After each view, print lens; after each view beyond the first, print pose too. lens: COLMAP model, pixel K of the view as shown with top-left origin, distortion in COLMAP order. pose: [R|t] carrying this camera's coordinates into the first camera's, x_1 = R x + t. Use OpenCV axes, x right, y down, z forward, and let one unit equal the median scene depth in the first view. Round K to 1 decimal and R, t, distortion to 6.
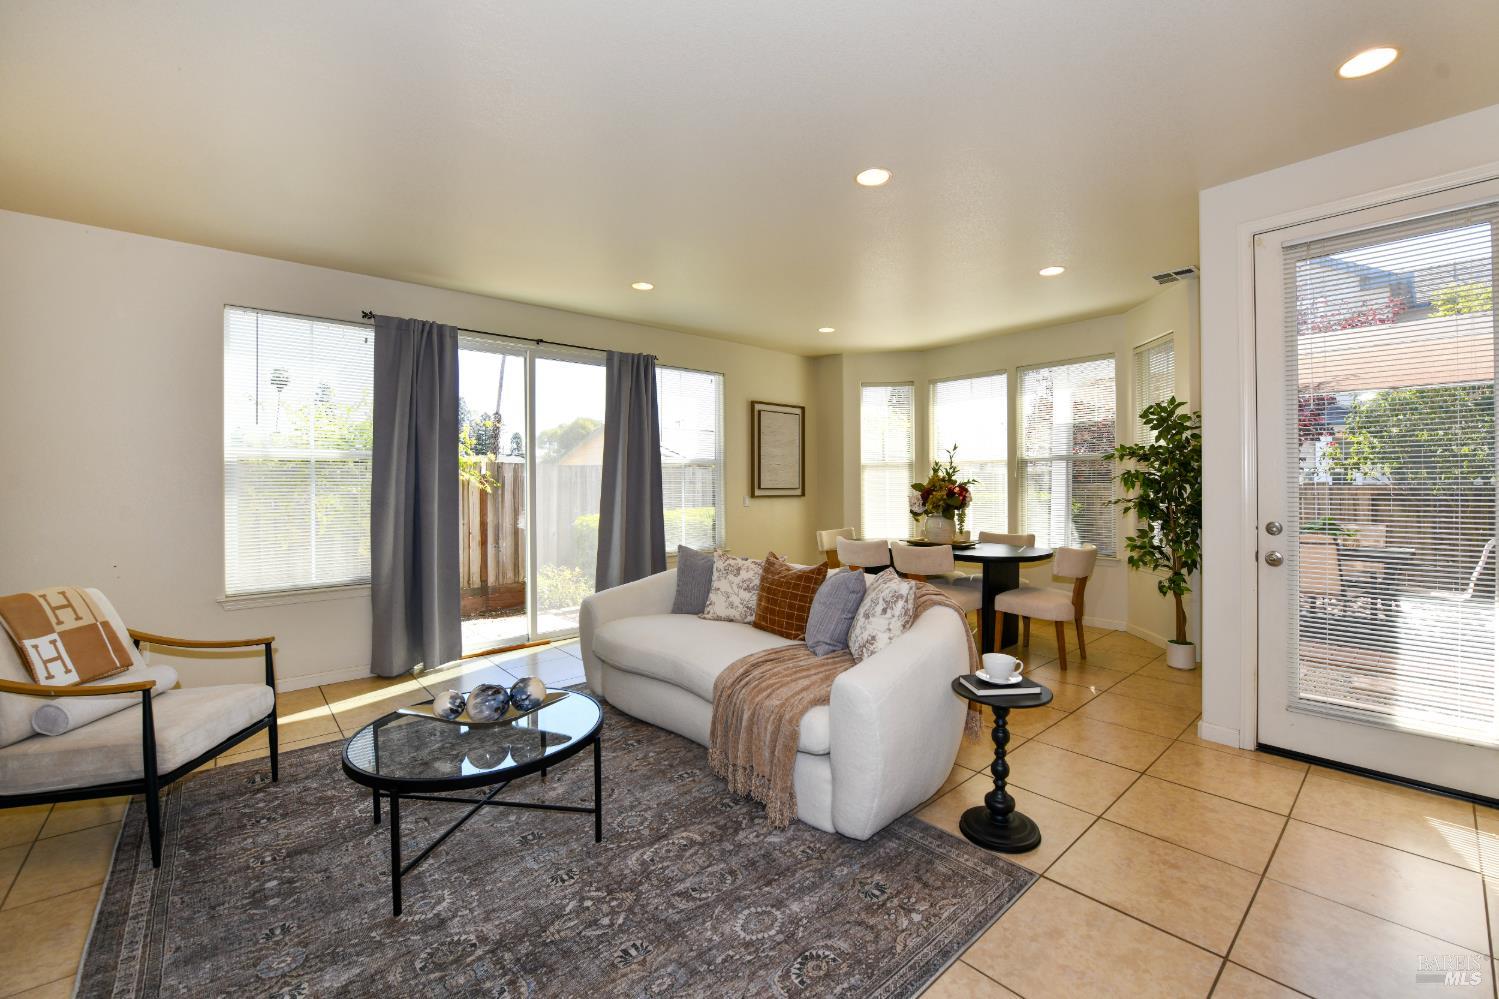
lens RADIAL K [[624.7, 0, 791.7], [0, 624.7, 479.2], [0, 0, 1]] dist [-0.020729, -0.000744]
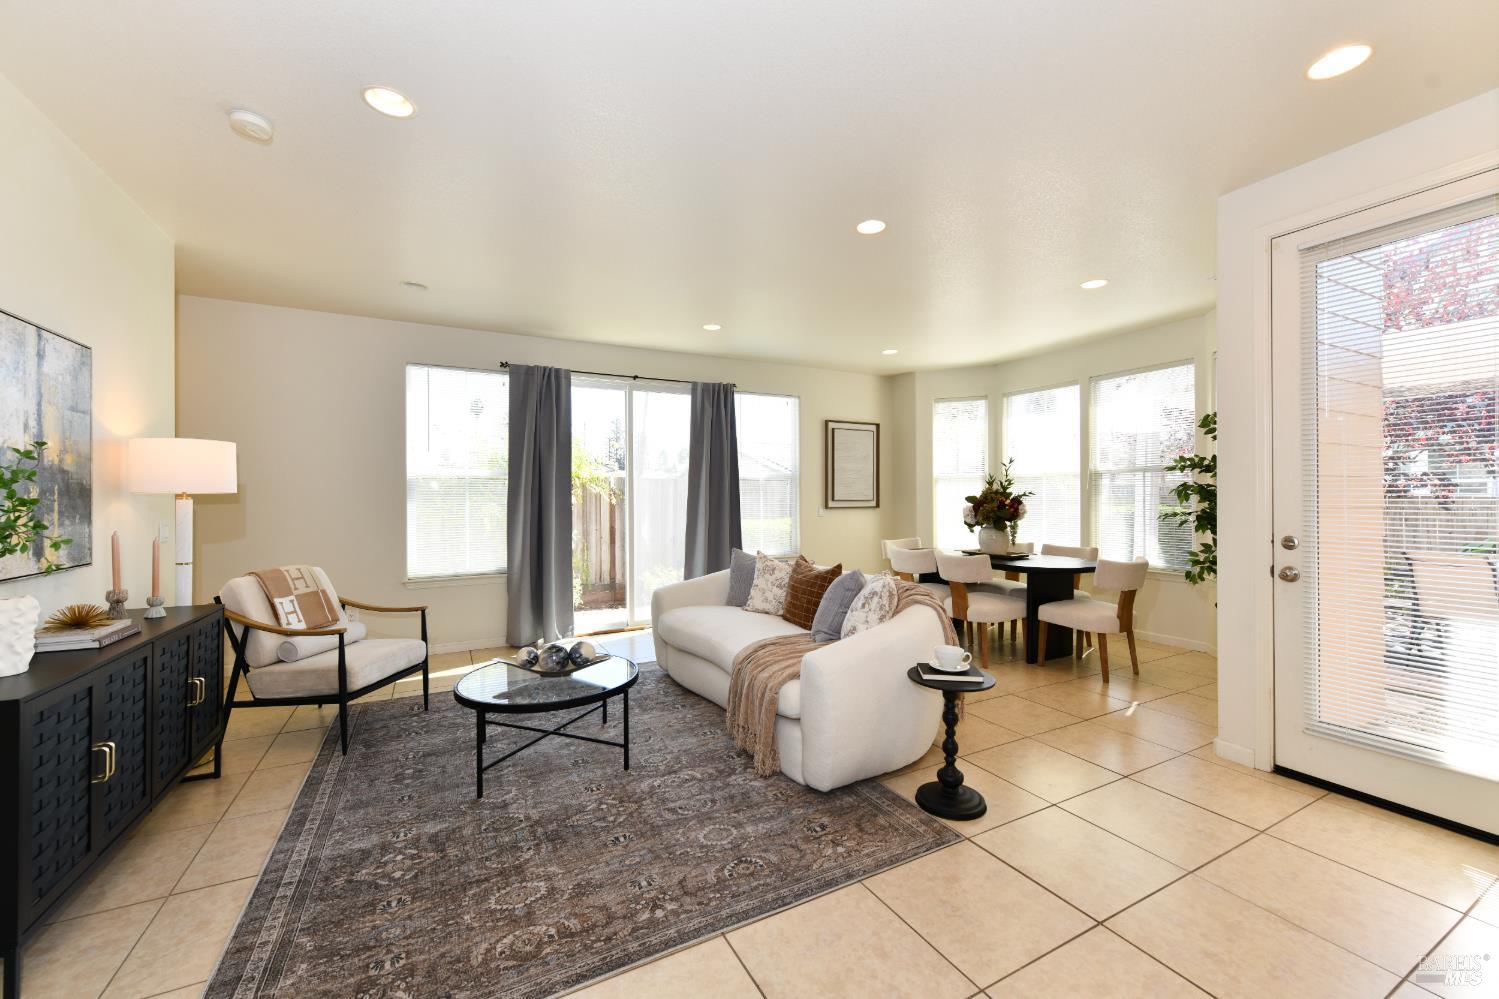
lens RADIAL K [[612.6, 0, 766.1], [0, 612.6, 491.1], [0, 0, 1]] dist [0.001116, -0.000140]
pose [[0.967520, -0.001209, -0.252792, 0.170962], [0.001121, 0.999999, -0.000492, -0.001141], [0.252792, 0.000193, 0.967521, -0.100598]]
